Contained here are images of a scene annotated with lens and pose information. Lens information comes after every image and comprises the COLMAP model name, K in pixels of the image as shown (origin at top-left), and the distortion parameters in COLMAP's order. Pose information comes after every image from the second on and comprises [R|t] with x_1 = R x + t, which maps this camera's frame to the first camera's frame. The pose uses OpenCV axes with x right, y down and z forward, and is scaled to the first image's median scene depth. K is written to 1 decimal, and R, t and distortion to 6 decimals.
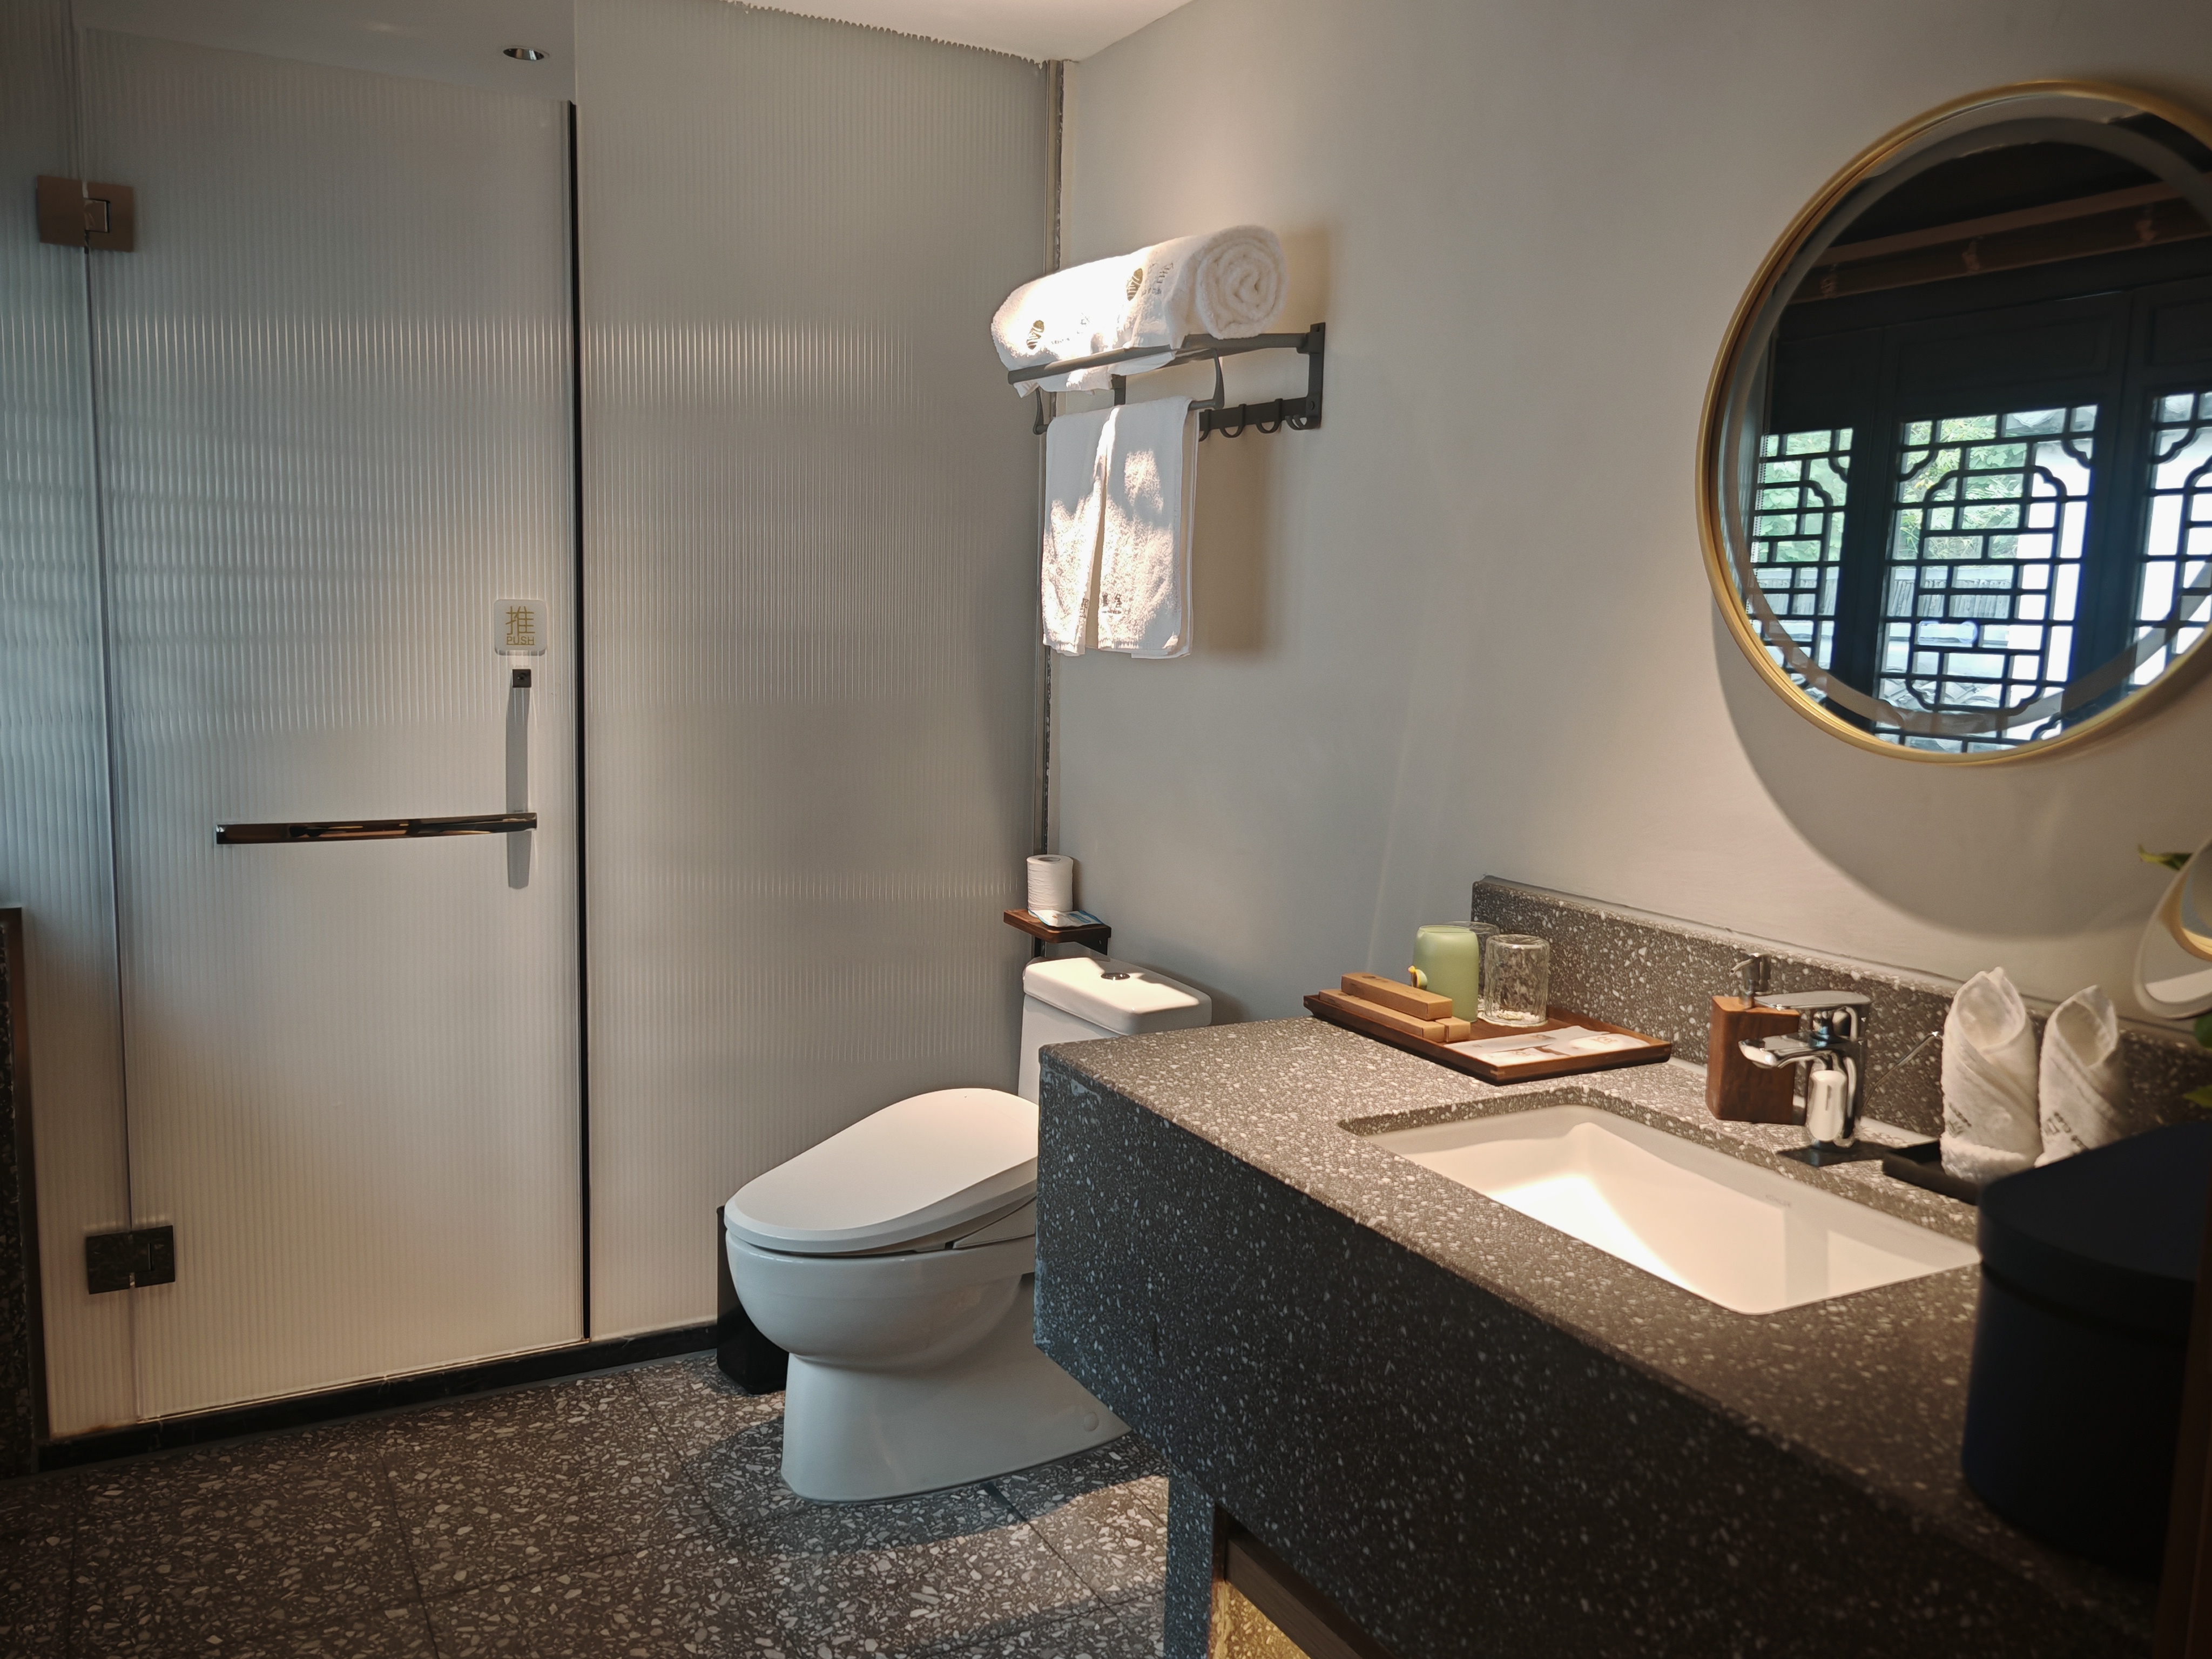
lens RADIAL K [[1766.4, 0, 1106.0], [0, 1766.4, 829.5], [0, 0, 1]] dist [-0.000196, 0.000005]
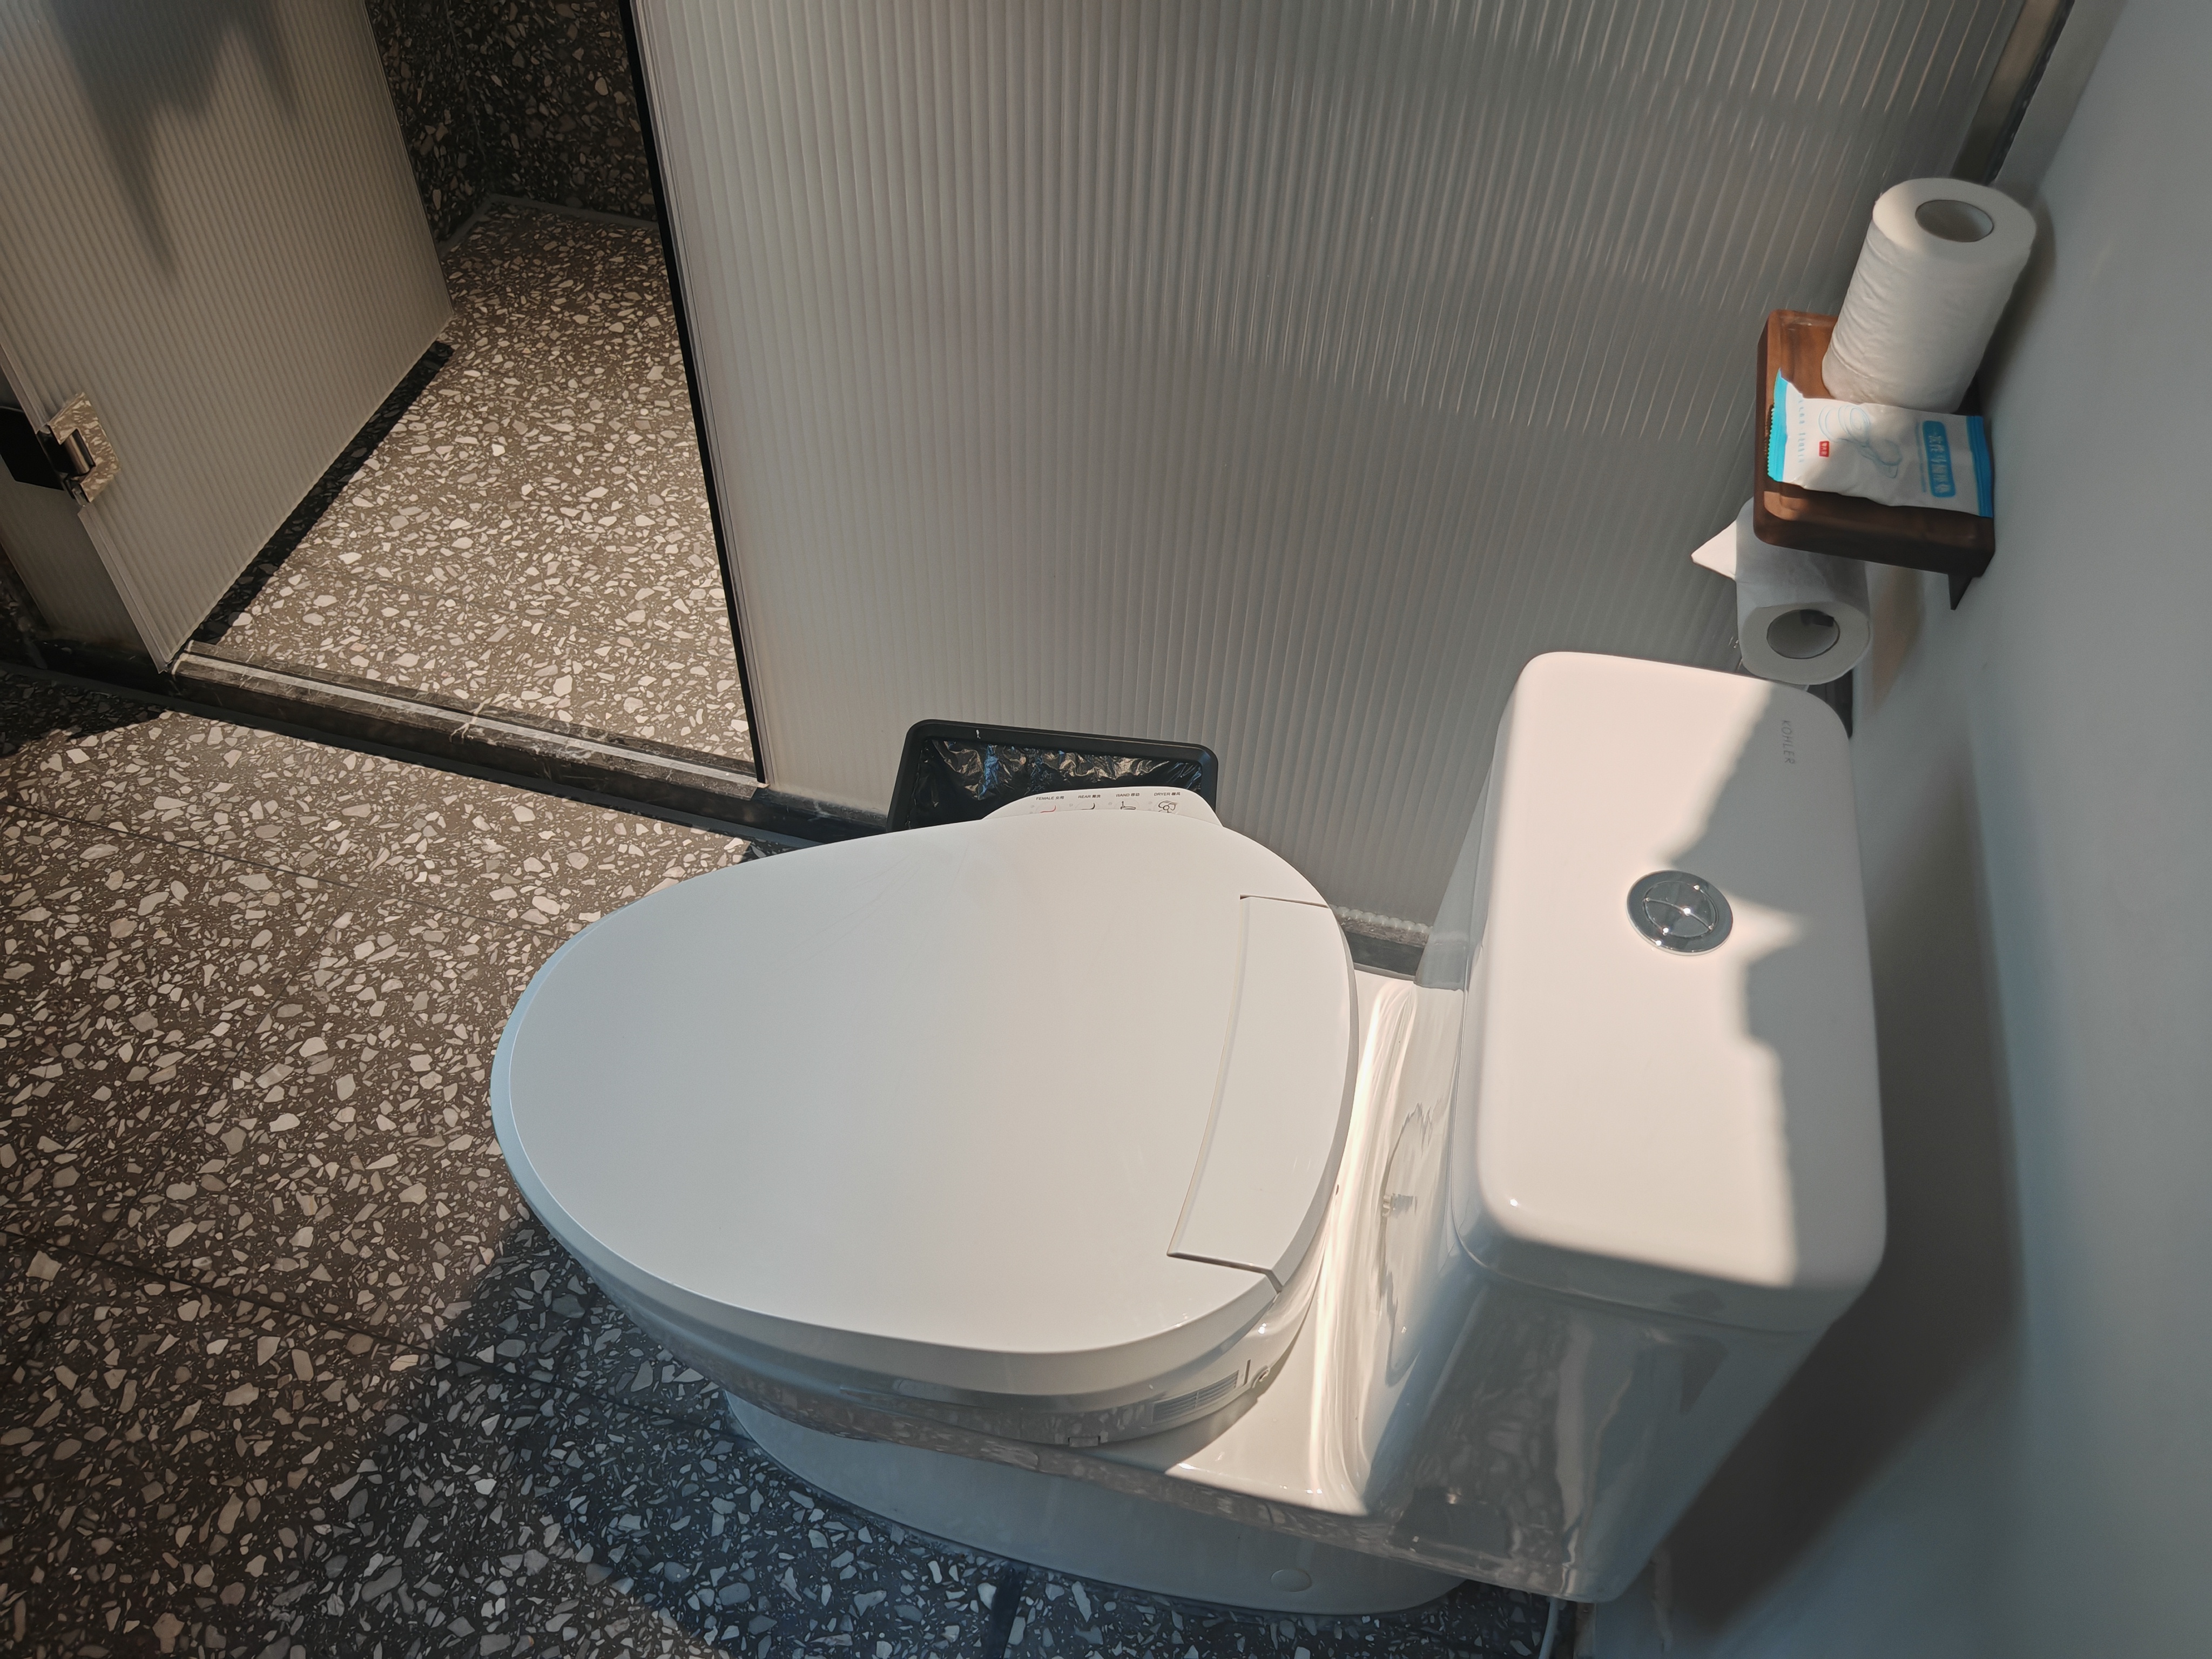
lens RADIAL K [[1701.7, 0, 1106.0], [0, 1701.7, 829.5], [0, 0, 1]] dist [0.006388, 0.002768]
pose [[0.724552, 0.521341, -0.450808, 0.059081], [-0.105235, 0.730098, 0.675191, -0.109138], [0.681139, -0.441770, 0.583857, 0.878300]]
